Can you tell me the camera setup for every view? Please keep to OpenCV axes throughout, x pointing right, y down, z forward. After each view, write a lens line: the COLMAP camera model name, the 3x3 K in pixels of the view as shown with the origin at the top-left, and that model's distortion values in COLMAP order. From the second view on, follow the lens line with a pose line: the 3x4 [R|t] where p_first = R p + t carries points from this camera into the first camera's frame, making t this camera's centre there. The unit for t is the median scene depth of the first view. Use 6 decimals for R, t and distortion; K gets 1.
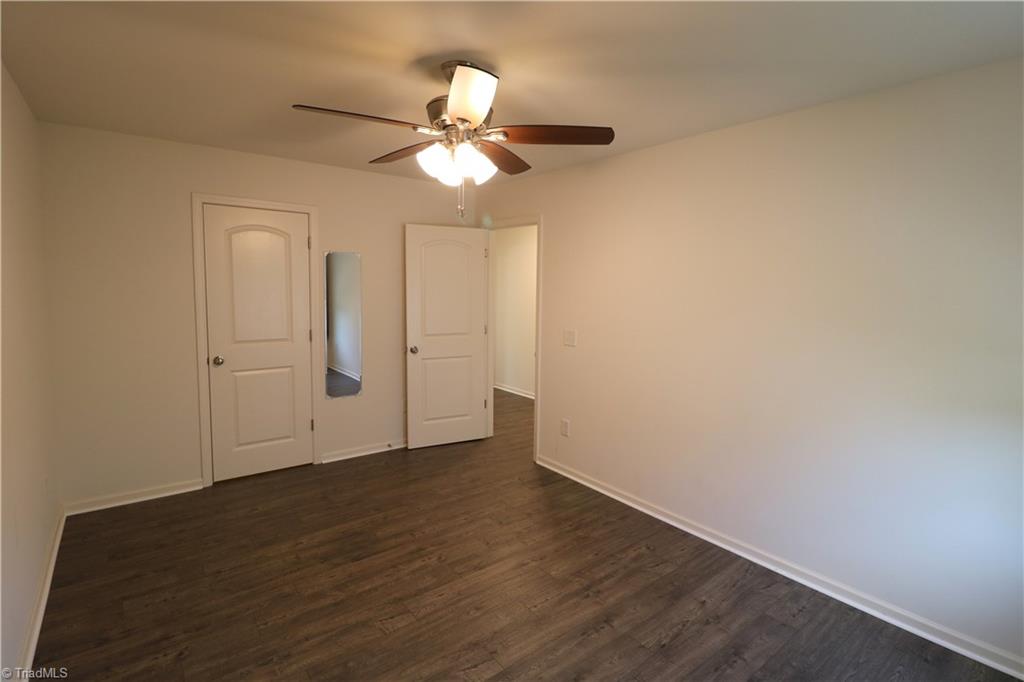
lens RADIAL K [[488.9, 0, 530.0], [0, 488.9, 323.9], [0, 0, 1]] dist [-0.001937, -0.012554]
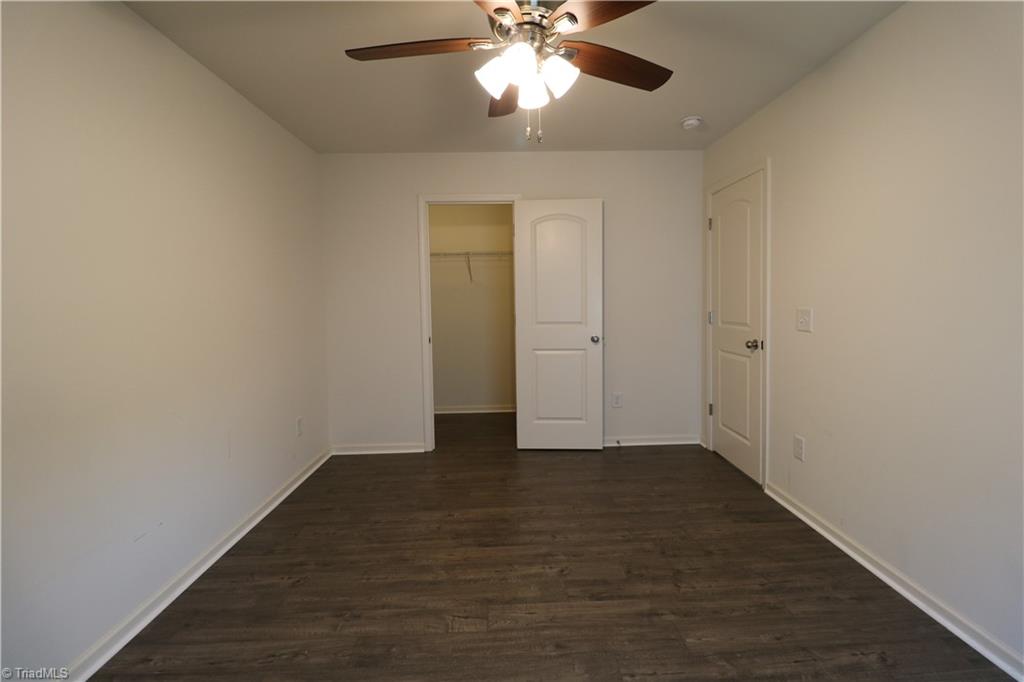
lens RADIAL K [[488.9, 0, 530.0], [0, 488.9, 323.9], [0, 0, 1]] dist [-0.001937, -0.012554]
pose [[0.801761, -0.002541, -0.597639, 0.269206], [-0.014662, 0.999606, -0.023920, 0.083284], [0.597464, 0.027941, 0.801409, 0.296617]]
